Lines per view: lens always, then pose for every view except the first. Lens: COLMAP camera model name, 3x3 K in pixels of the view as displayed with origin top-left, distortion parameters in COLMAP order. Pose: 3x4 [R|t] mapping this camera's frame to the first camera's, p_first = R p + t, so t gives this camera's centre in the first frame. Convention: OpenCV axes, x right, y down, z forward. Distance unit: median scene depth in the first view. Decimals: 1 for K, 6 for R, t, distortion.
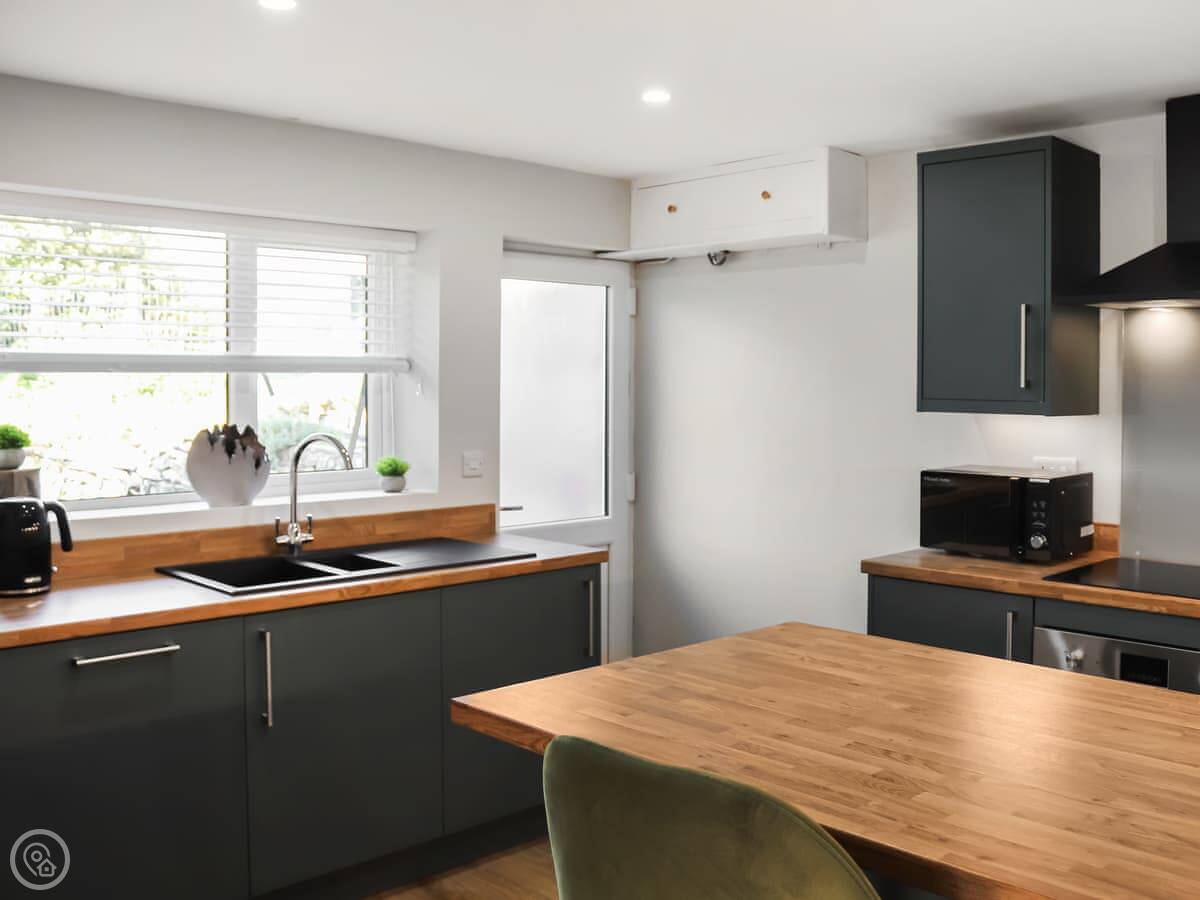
lens RADIAL K [[1172.7, 0, 600.0], [0, 1172.7, 450.0], [0, 0, 1]] dist [-0.148551, 0.097510]
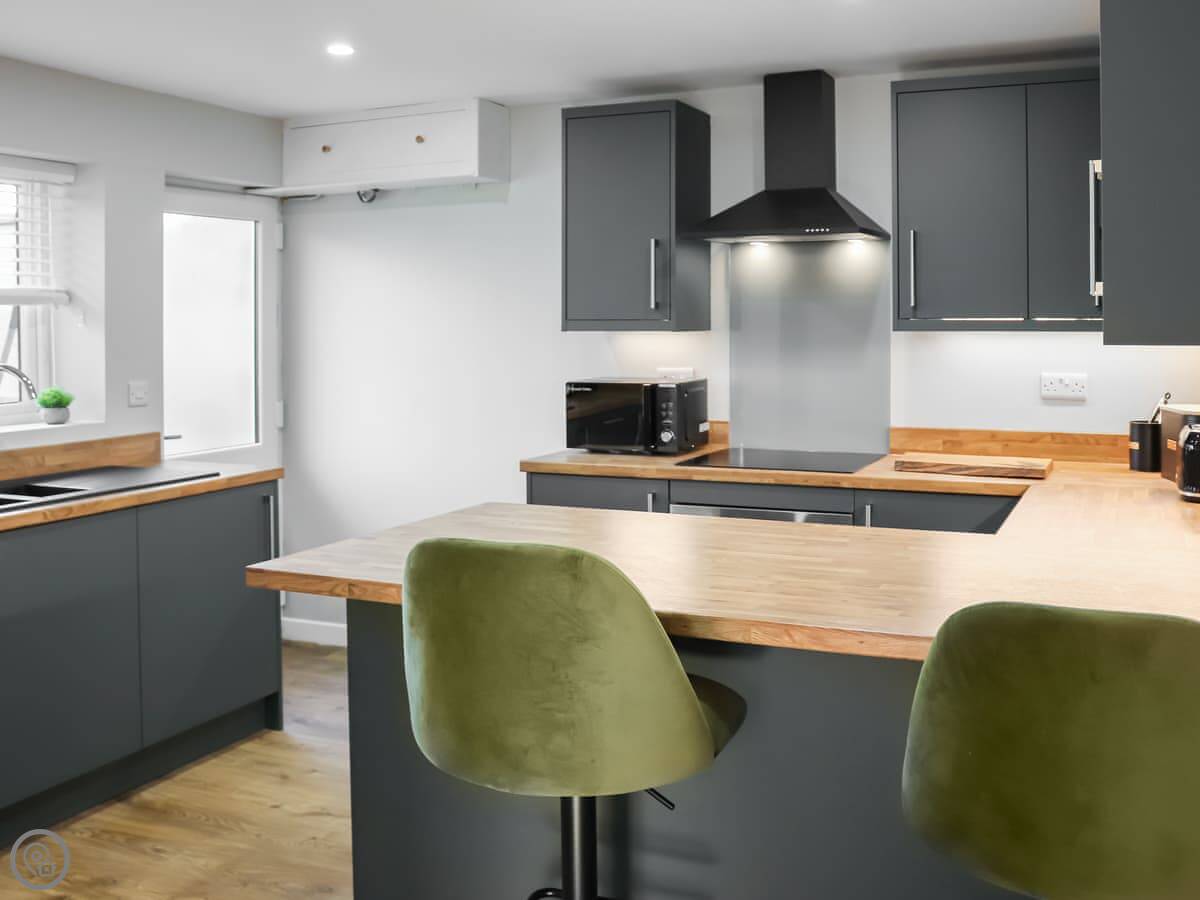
lens RADIAL K [[1217.0, 0, 600.0], [0, 1217.0, 450.0], [0, 0, 1]] dist [-0.141310, 0.240177]
pose [[0.935114, -0.046332, 0.351306, -0.114841], [0.030304, 0.998239, 0.050990, 0.022791], [-0.353050, -0.037035, 0.934871, -0.145044]]
